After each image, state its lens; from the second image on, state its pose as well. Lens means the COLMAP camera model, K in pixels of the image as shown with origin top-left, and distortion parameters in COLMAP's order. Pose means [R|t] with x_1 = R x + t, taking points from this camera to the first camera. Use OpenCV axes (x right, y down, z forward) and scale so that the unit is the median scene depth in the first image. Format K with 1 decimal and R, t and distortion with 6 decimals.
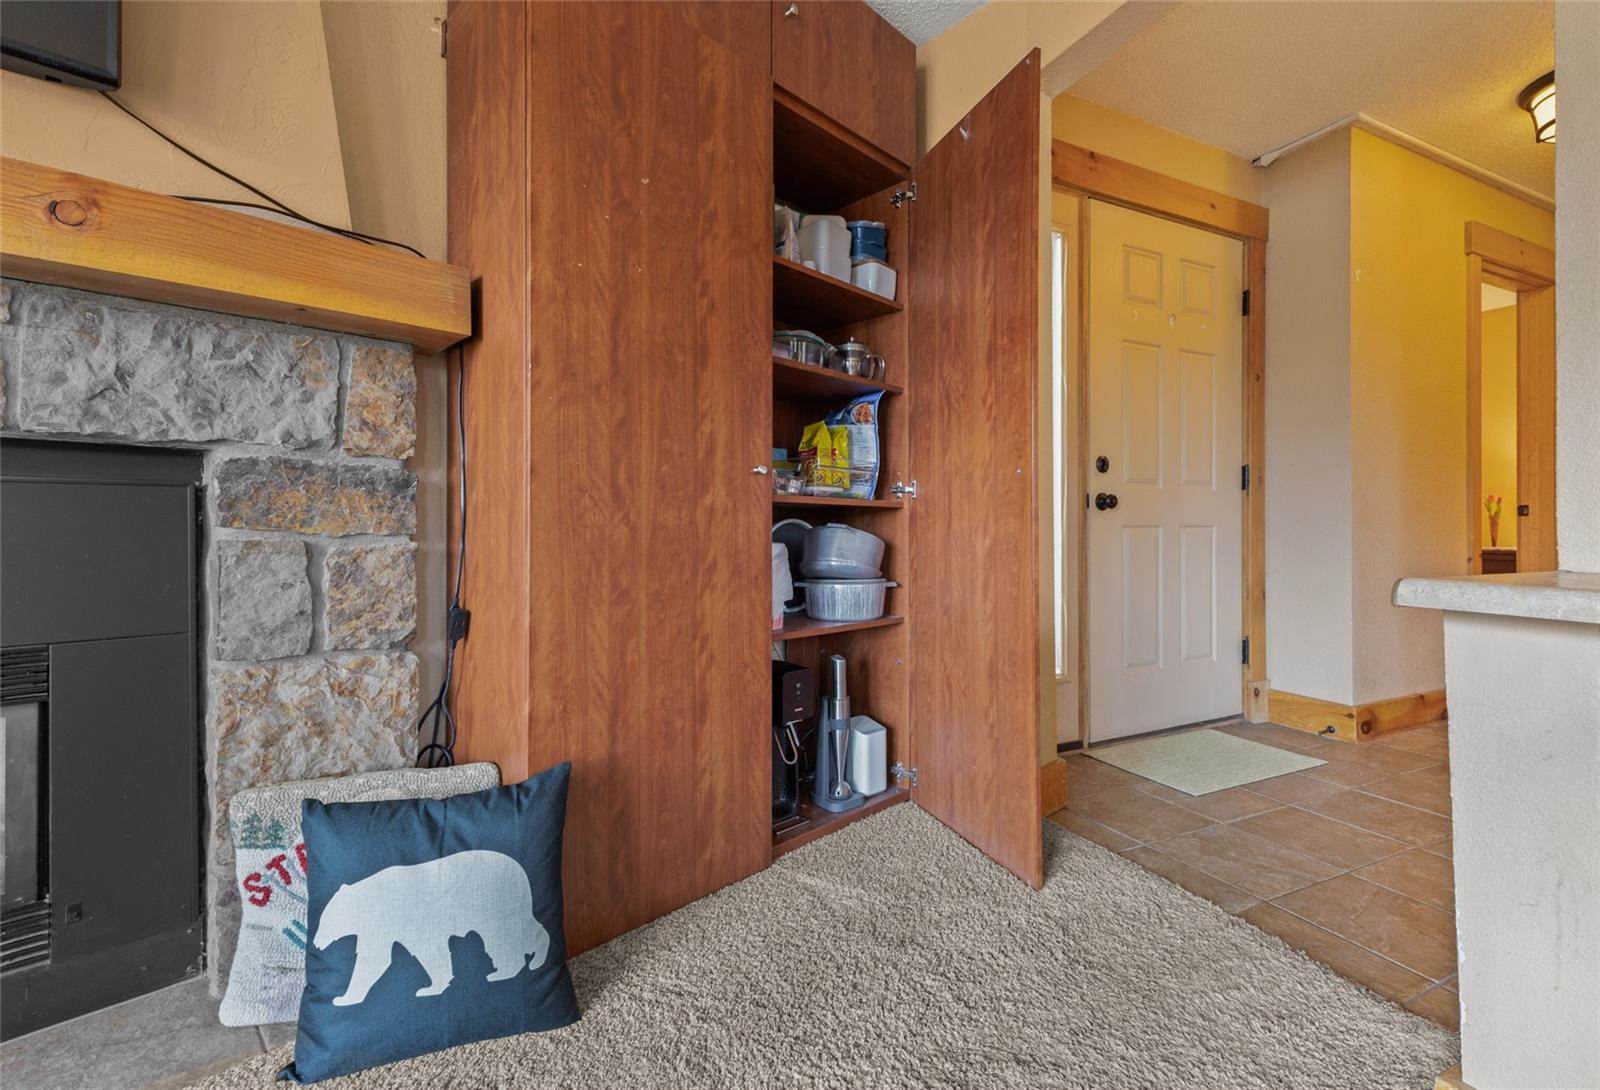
lens RADIAL K [[701.4, 0, 800.7], [0, 701.4, 542.4], [0, 0, 1]] dist [0.004642, -0.000136]
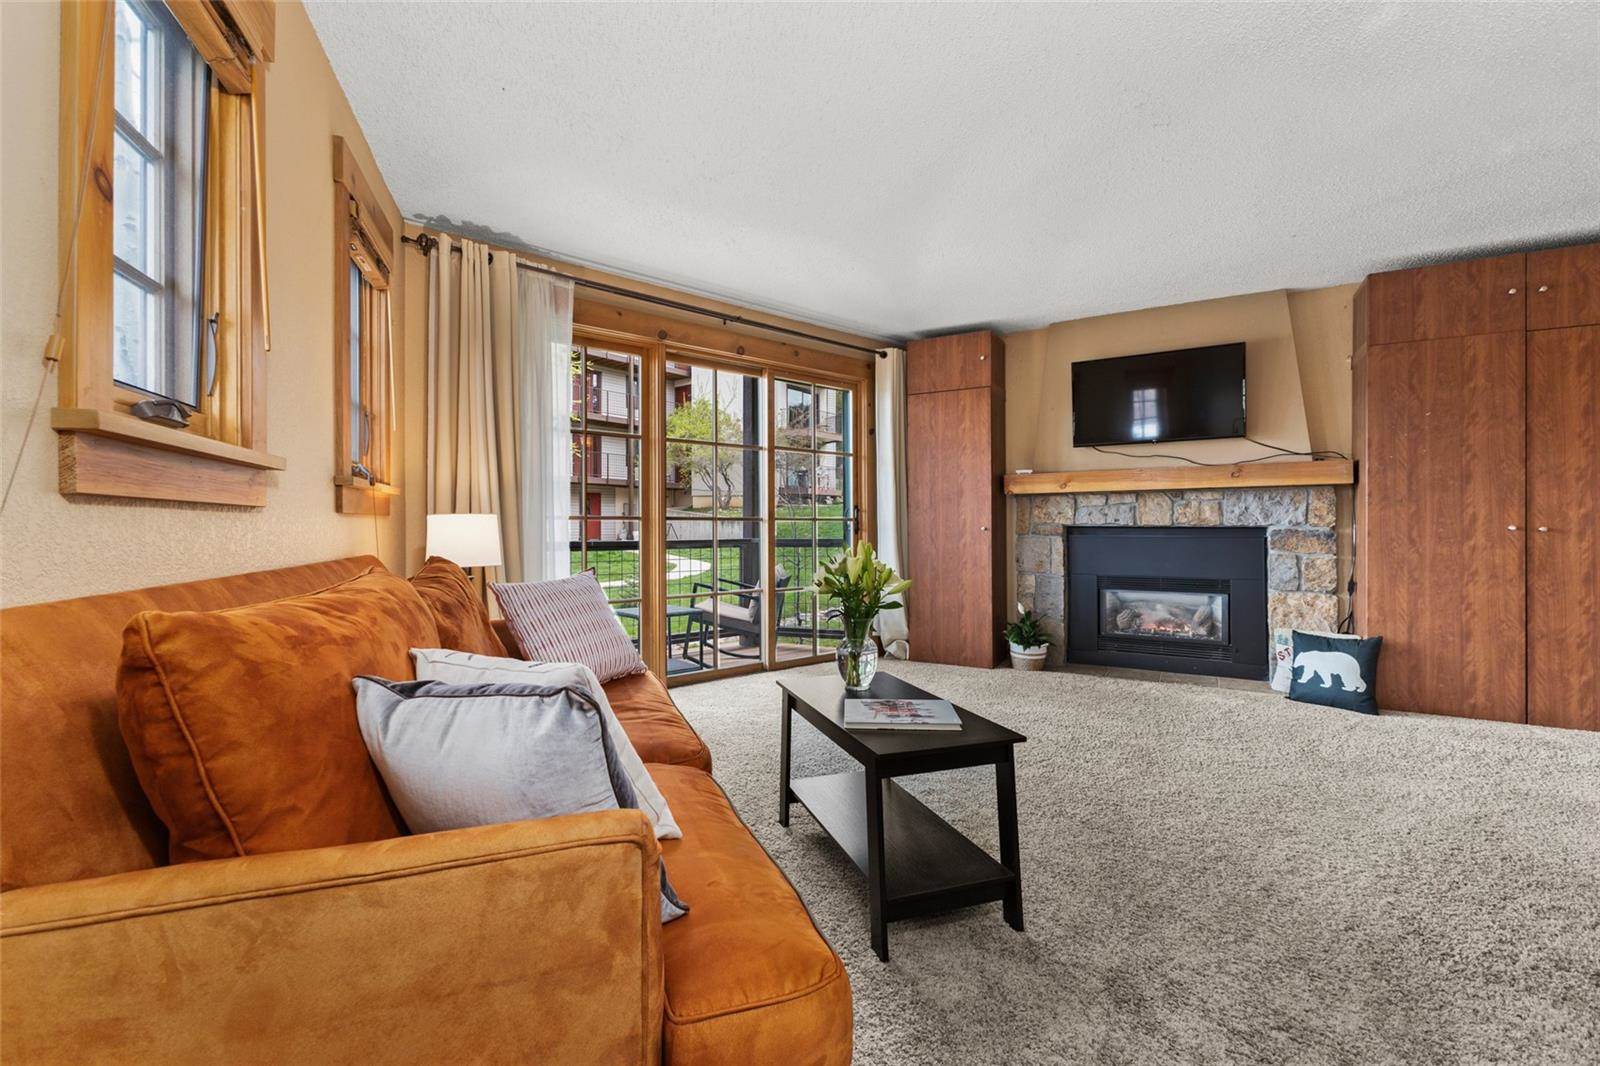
lens RADIAL K [[706.4, 0, 804.2], [0, 706.4, 502.1], [0, 0, 1]] dist [0.013235, -0.000709]
pose [[0.261383, -0.028474, -0.964815, 1.725119], [-0.015748, 0.999306, -0.033759, -0.090846], [0.965107, 0.024018, 0.260753, -1.883054]]
